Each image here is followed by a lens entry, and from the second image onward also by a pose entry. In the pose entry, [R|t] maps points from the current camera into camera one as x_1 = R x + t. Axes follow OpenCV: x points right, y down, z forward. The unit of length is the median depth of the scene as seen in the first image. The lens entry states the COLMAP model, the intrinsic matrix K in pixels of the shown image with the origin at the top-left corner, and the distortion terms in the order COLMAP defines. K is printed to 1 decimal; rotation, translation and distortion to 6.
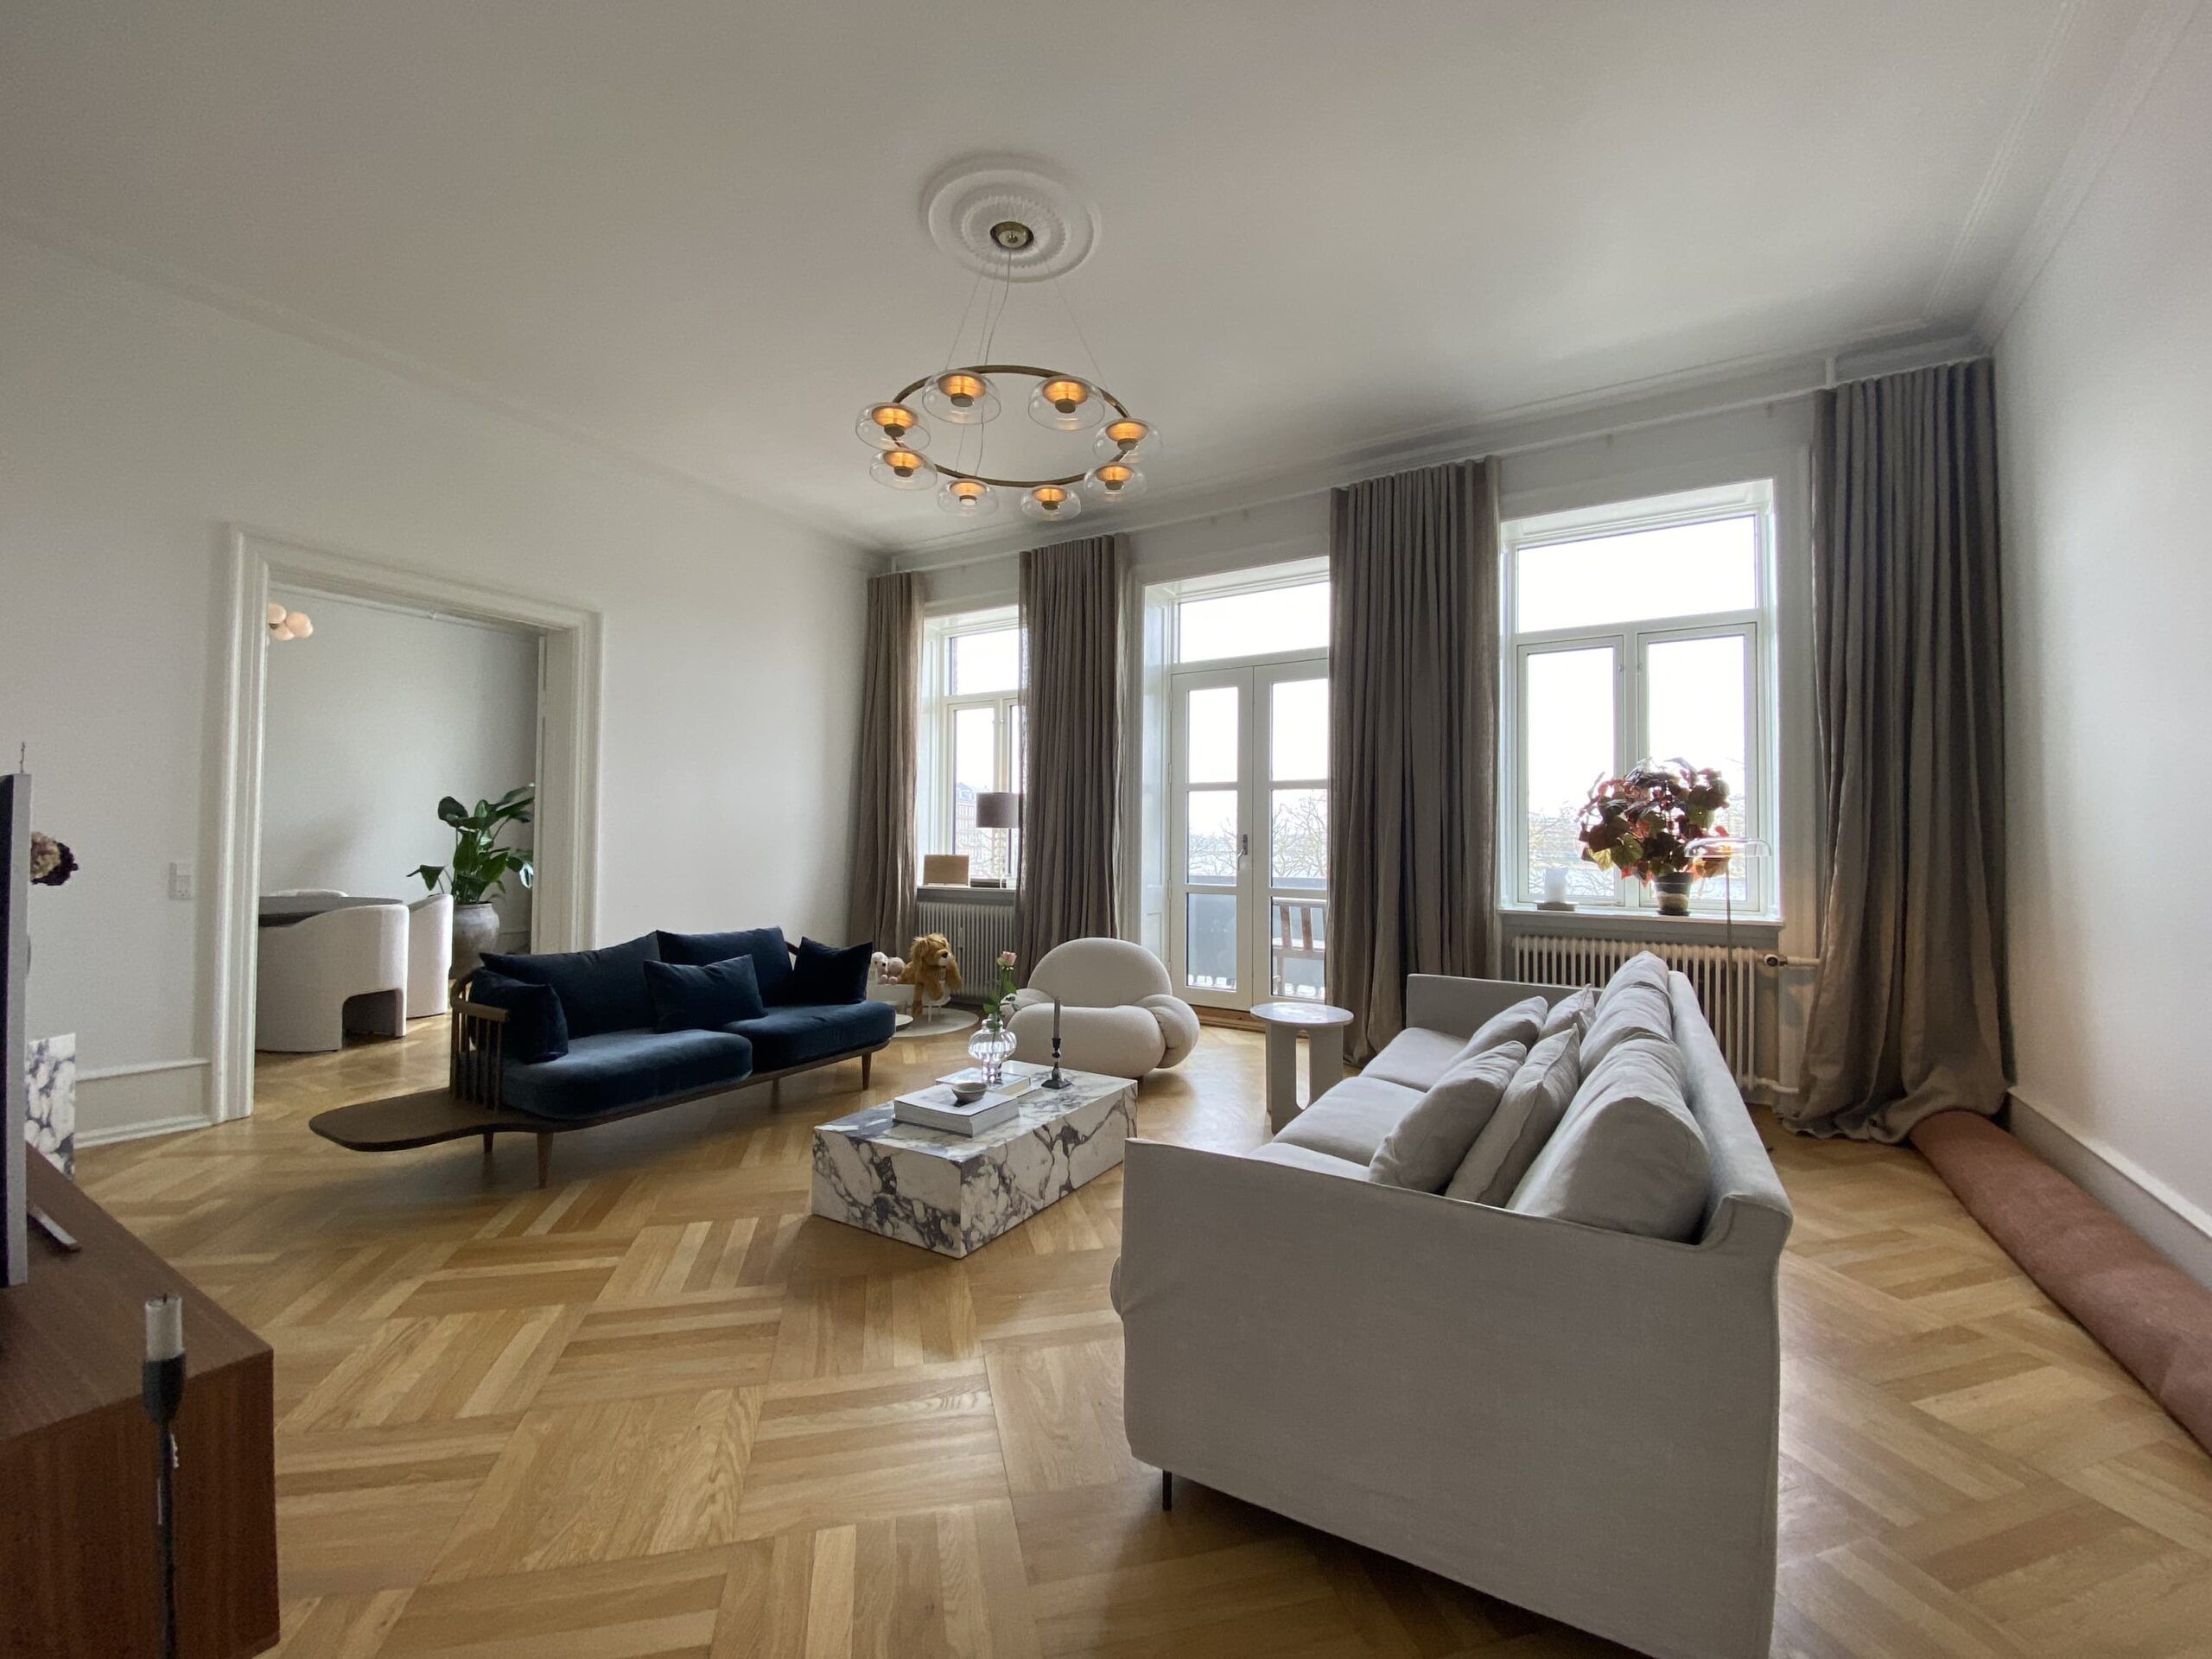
lens RADIAL K [[882.7, 0, 1116.5], [0, 882.7, 821.7], [0, 0, 1]] dist [0.026001, -0.000069]
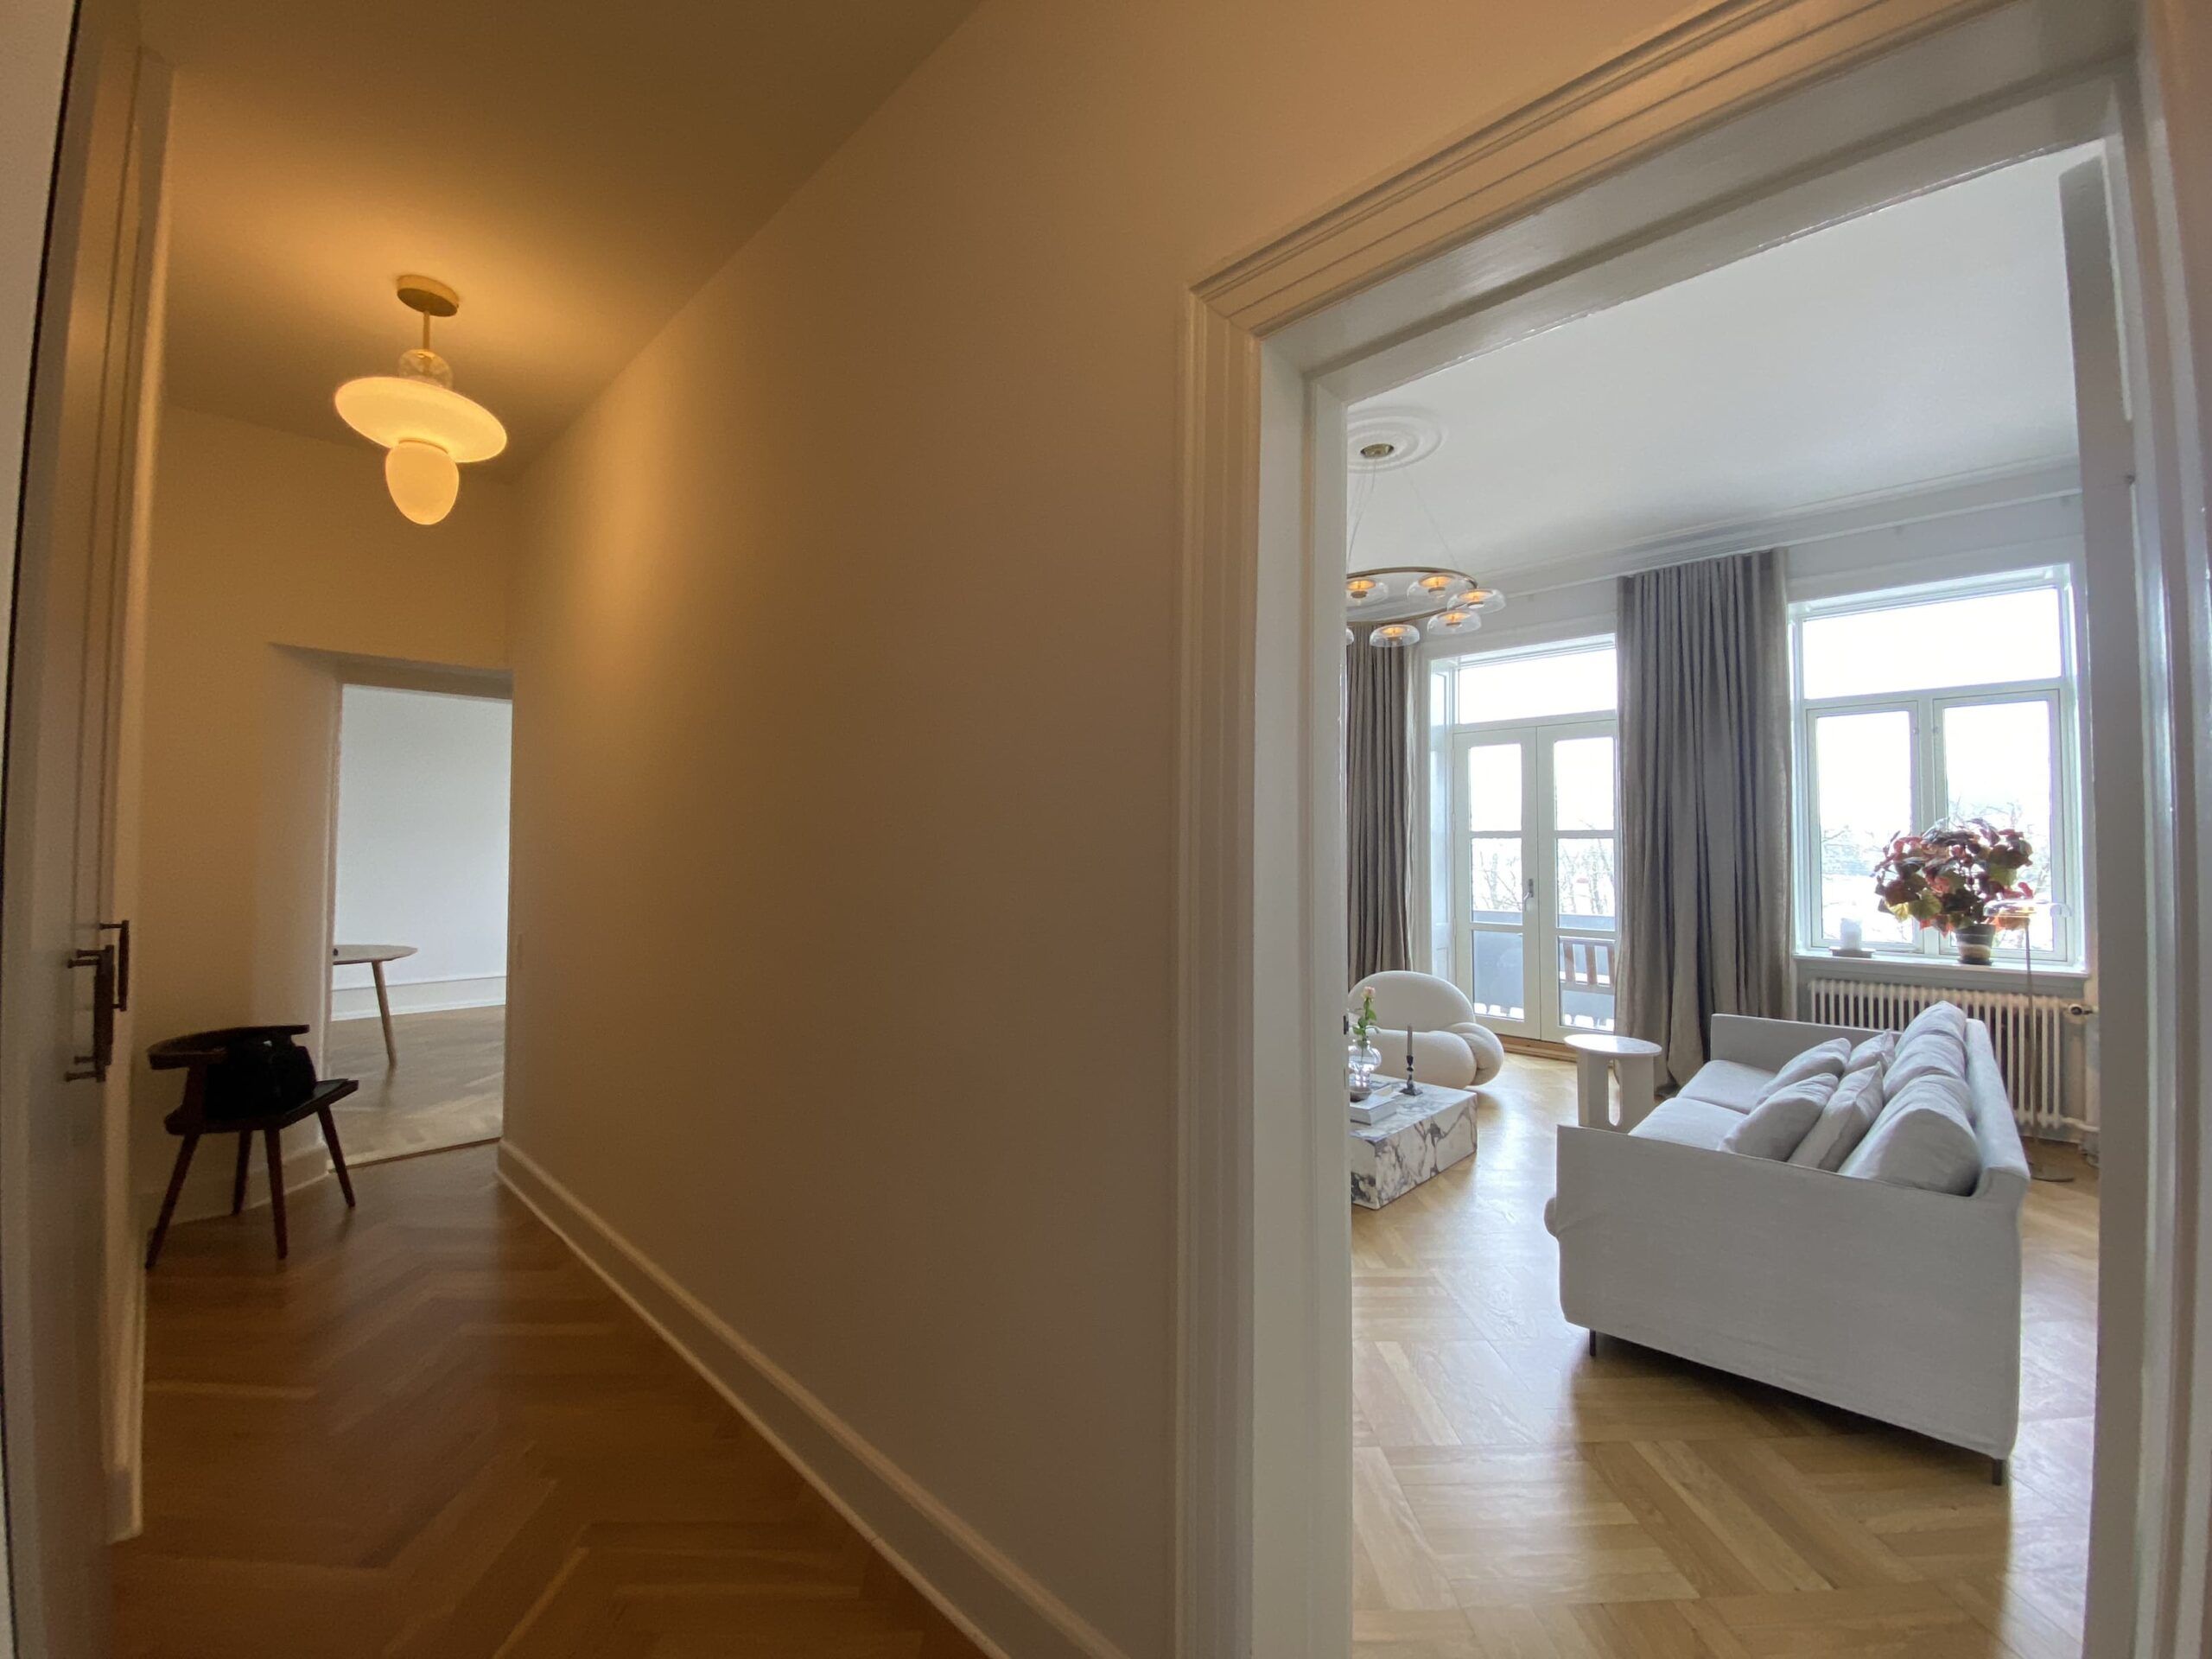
lens RADIAL K [[906.4, 0, 1108.3], [0, 906.4, 821.1], [0, 0, 1]] dist [-0.008119, 0.000005]
pose [[0.976007, -0.010662, -0.217476, -0.163653], [0.008753, 0.999914, -0.009739, -0.067962], [0.217562, 0.007602, 0.976017, -0.296417]]
